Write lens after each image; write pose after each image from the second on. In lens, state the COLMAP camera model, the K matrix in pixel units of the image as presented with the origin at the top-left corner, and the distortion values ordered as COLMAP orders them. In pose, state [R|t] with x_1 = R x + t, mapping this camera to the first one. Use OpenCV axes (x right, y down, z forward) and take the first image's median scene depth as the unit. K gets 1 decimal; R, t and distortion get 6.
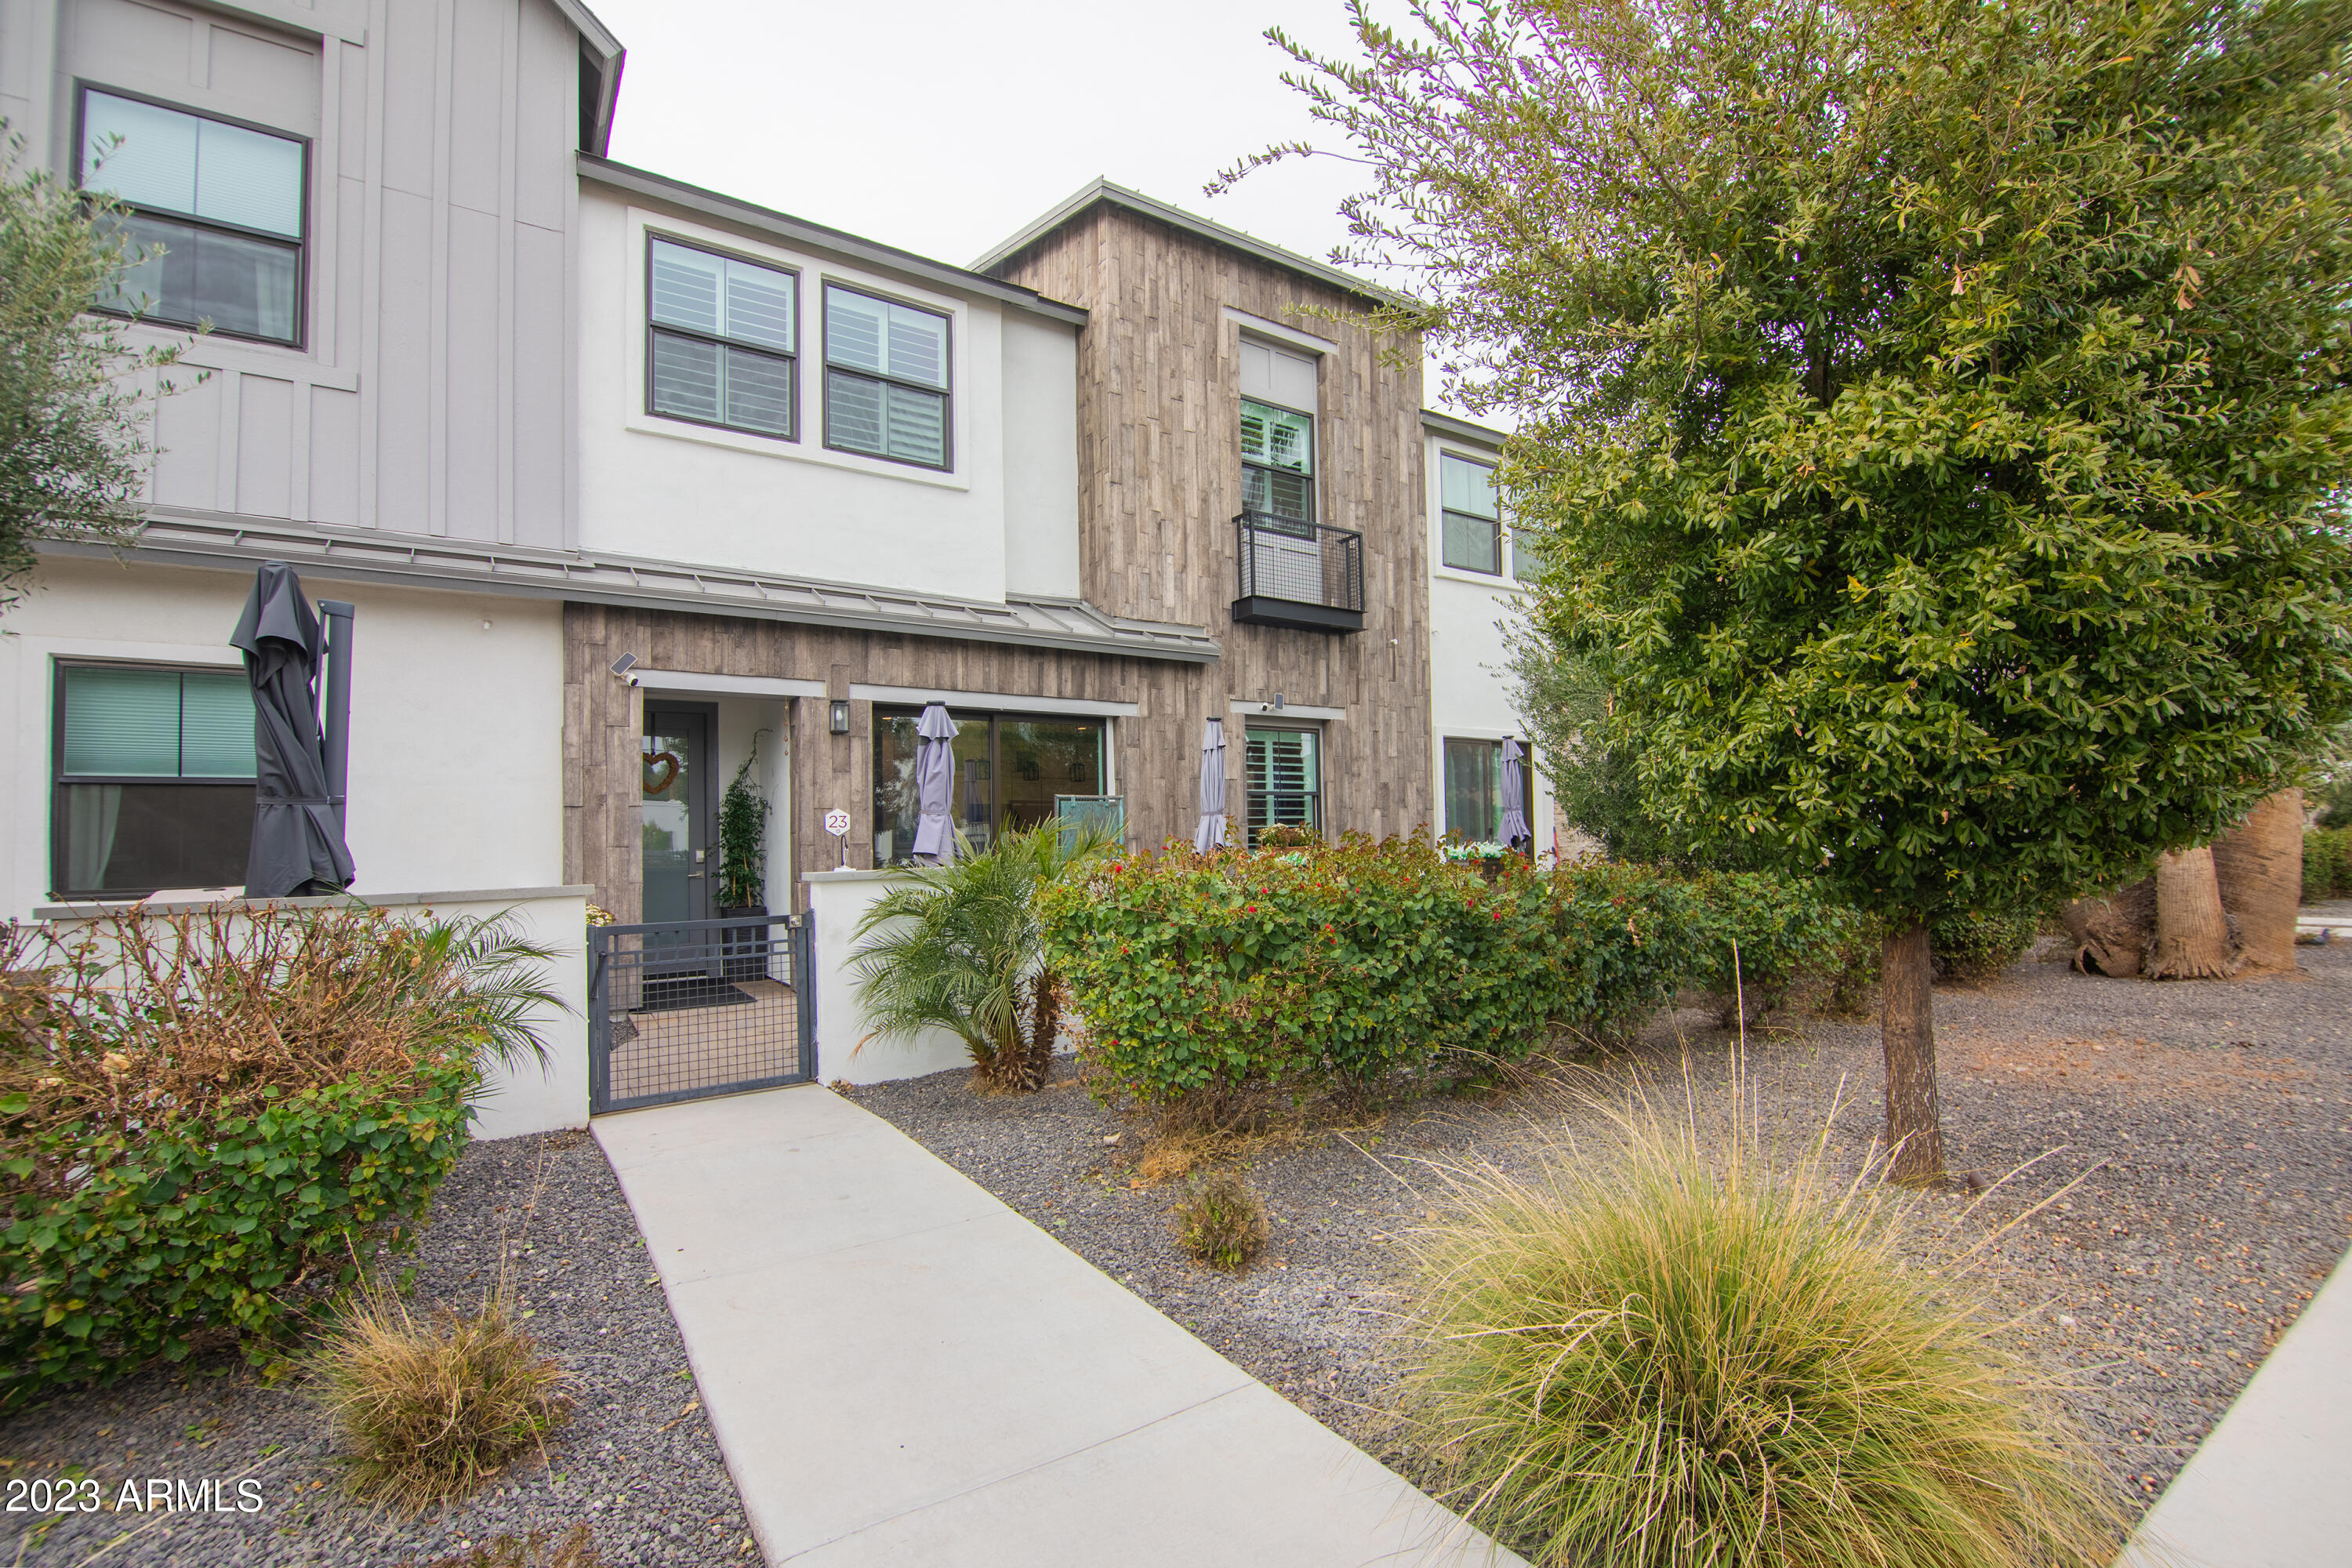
lens RADIAL K [[1056.9, 0, 1186.6], [0, 1056.9, 800.2], [0, 0, 1]] dist [-0.004767, -0.009221]
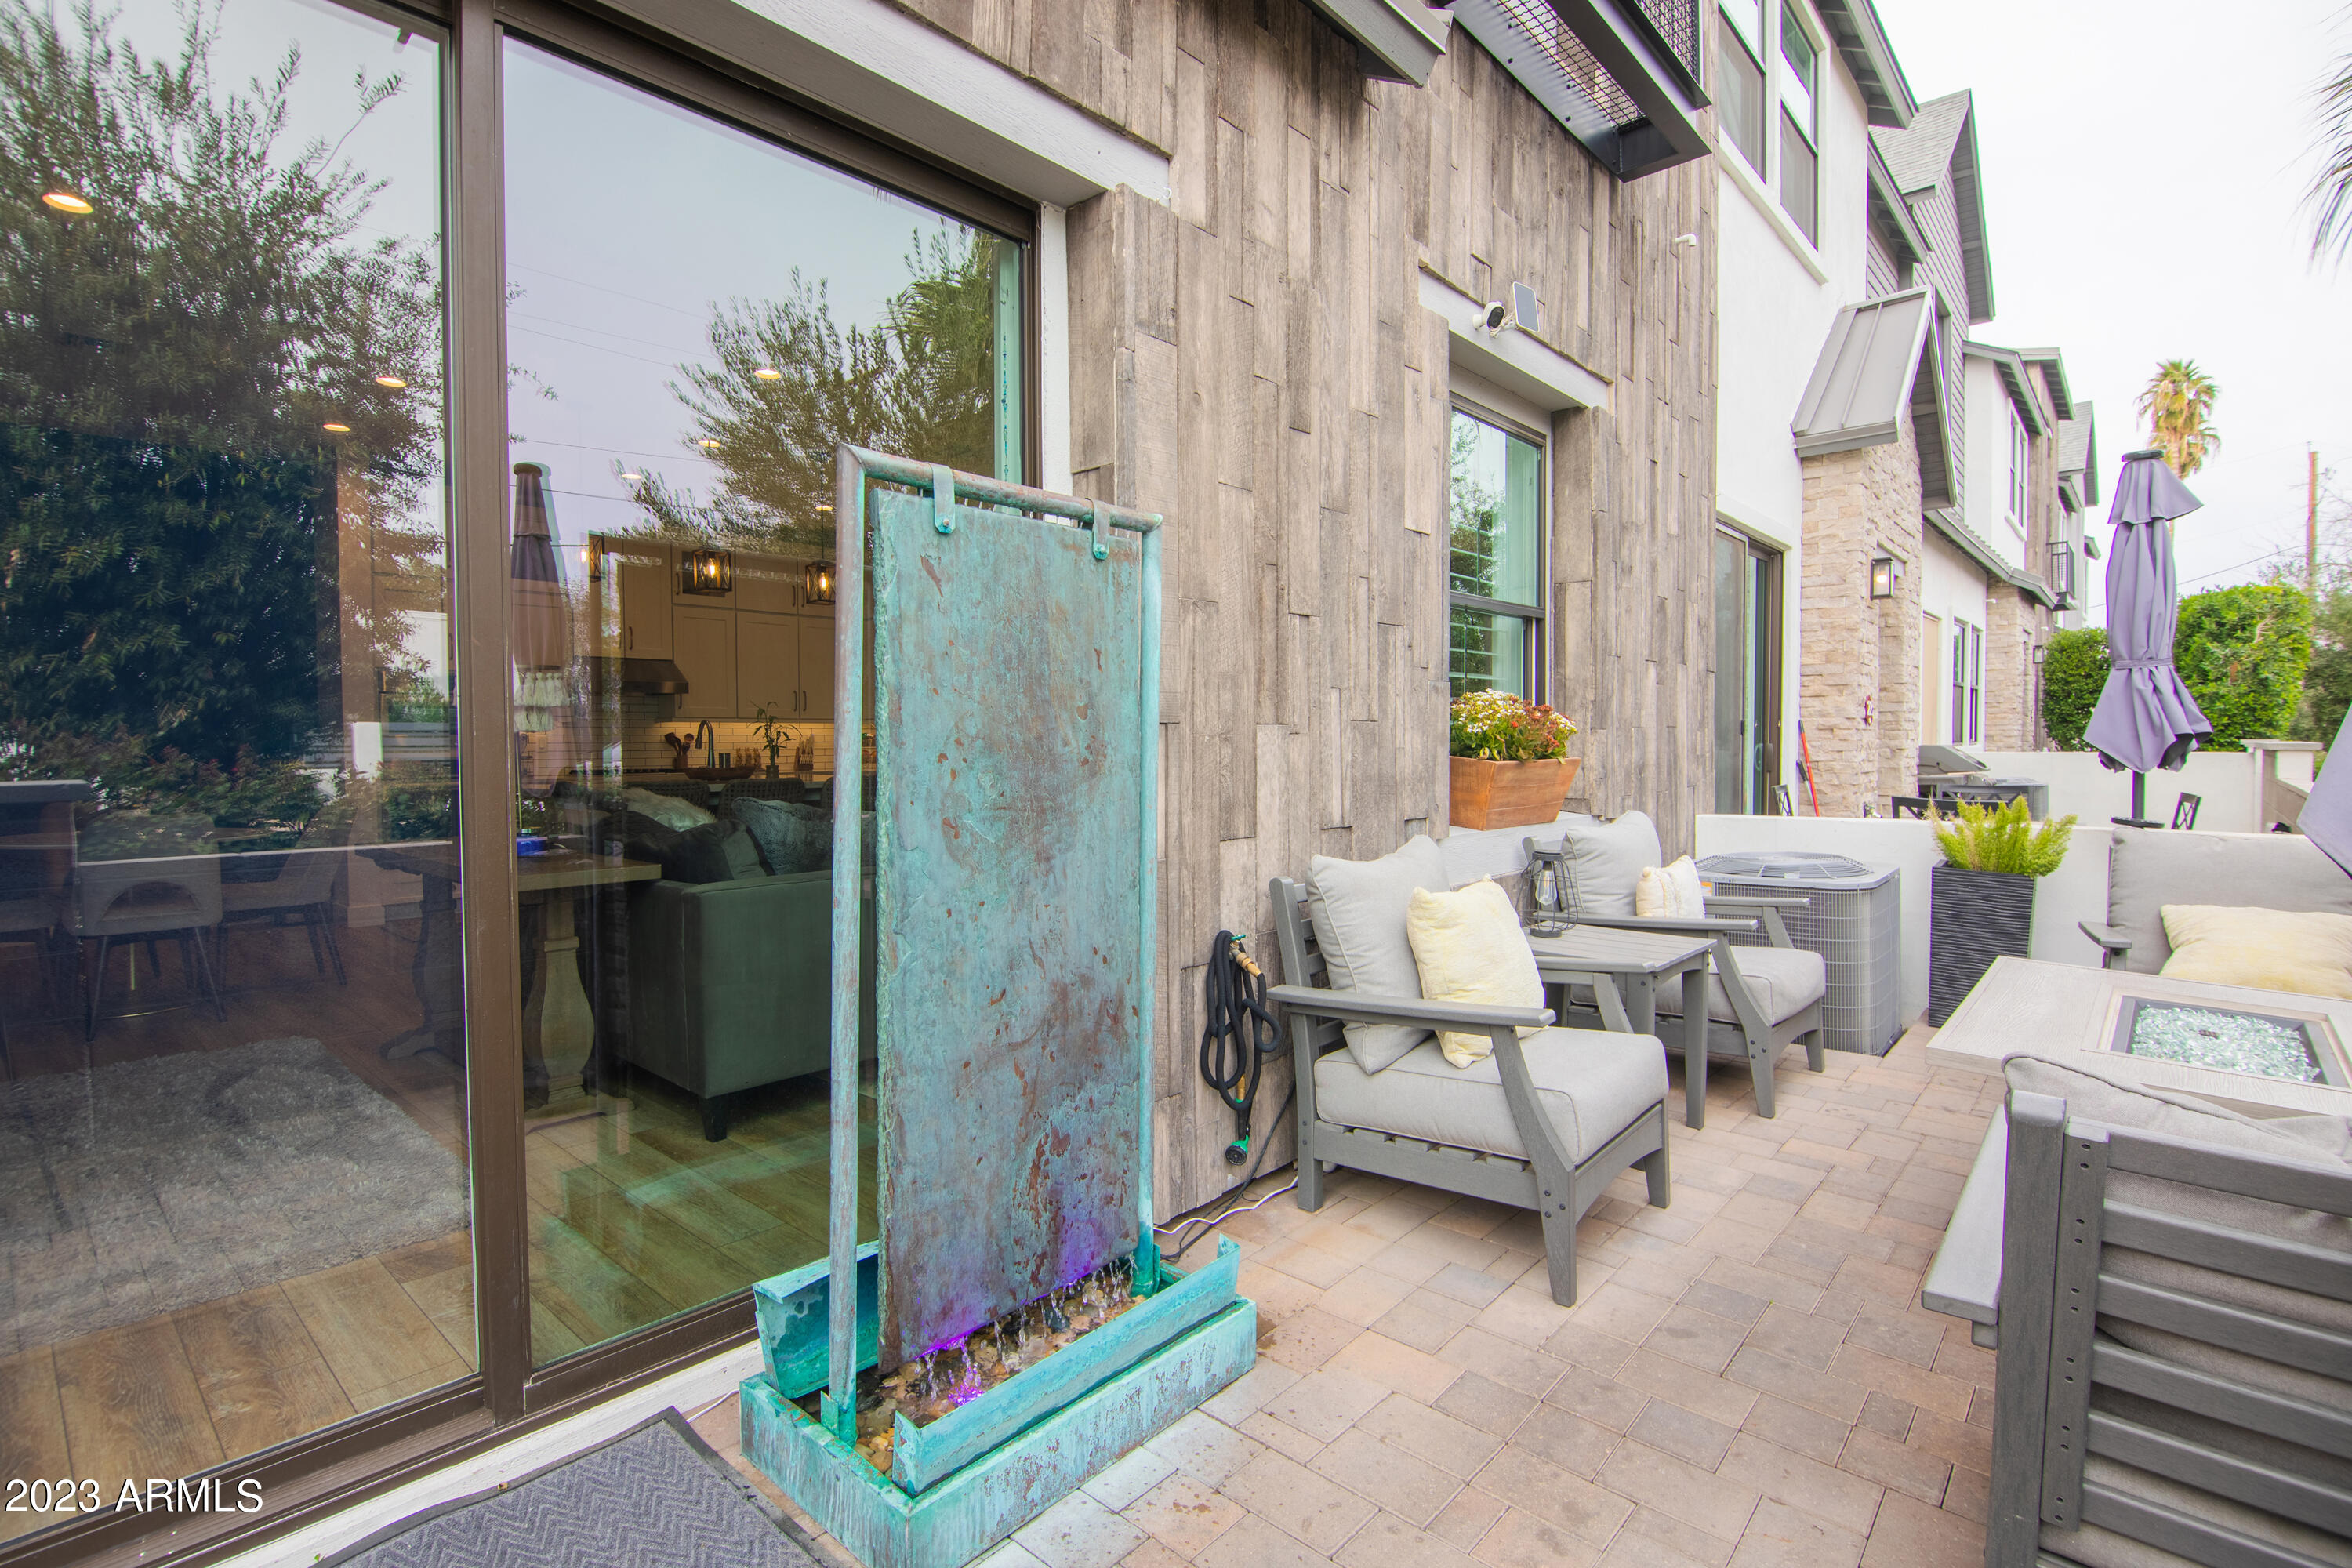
lens RADIAL K [[1113.3, 0, 1149.0], [0, 1113.3, 777.0], [0, 0, 1]] dist [-0.001701, -0.011231]
pose [[0.975730, 0.007058, 0.218862, -0.108400], [-0.022532, 0.997411, 0.068285, 0.031821], [-0.217814, -0.071560, 0.973363, 0.764969]]
